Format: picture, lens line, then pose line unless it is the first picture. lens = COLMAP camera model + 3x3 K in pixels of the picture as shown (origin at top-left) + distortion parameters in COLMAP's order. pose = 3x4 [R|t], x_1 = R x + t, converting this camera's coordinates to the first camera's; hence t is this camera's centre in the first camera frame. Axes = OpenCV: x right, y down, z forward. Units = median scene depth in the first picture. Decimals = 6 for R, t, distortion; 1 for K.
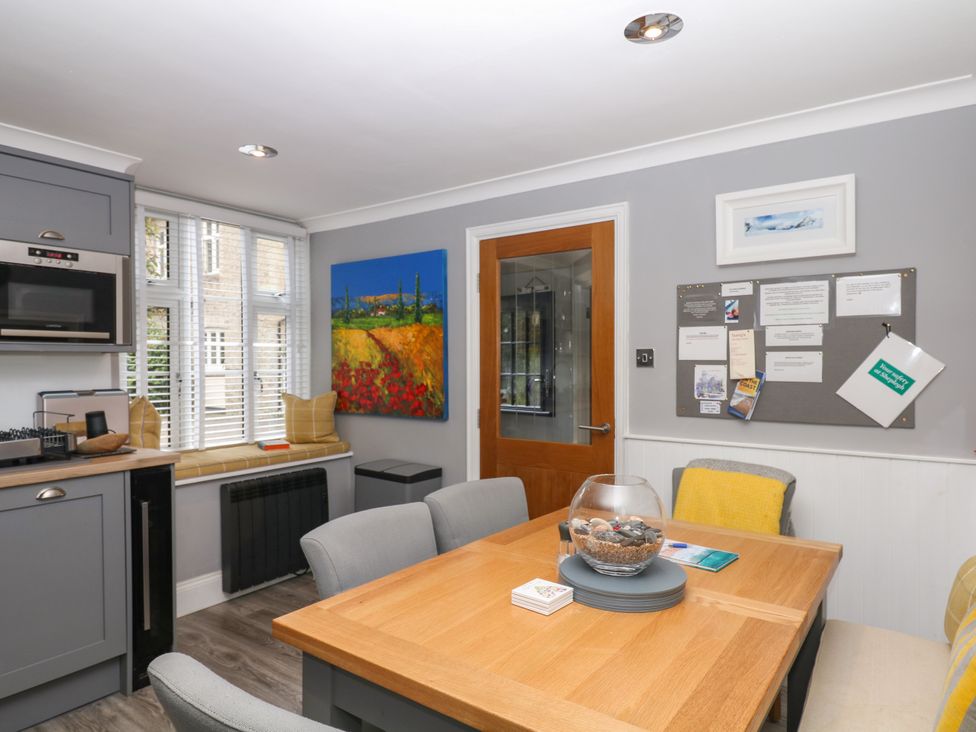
lens RADIAL K [[634.0, 0, 487.0], [0, 634.0, 366.0], [0, 0, 1]] dist [-0.002579, -0.002646]
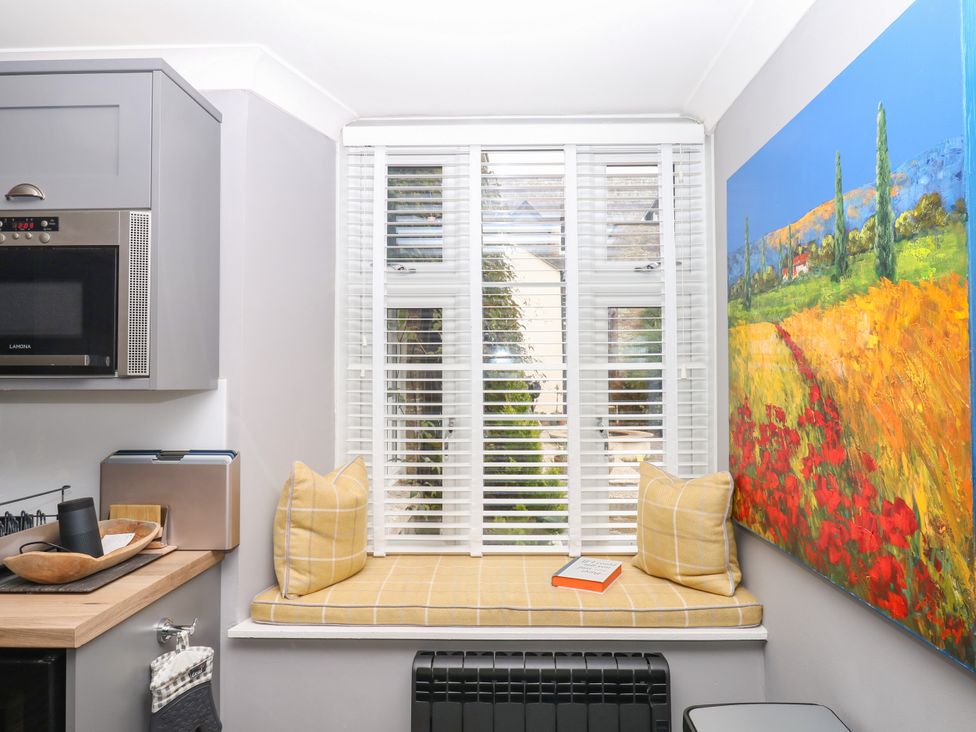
lens RADIAL K [[634.0, 0, 484.0], [0, 634.0, 365.8], [0, 0, 1]] dist [-0.002579, -0.002646]
pose [[0.548175, -0.016661, -0.836197, 0.027270], [-0.006554, 0.999685, -0.024215, -0.021417], [0.836338, 0.018754, 0.547894, 0.680505]]
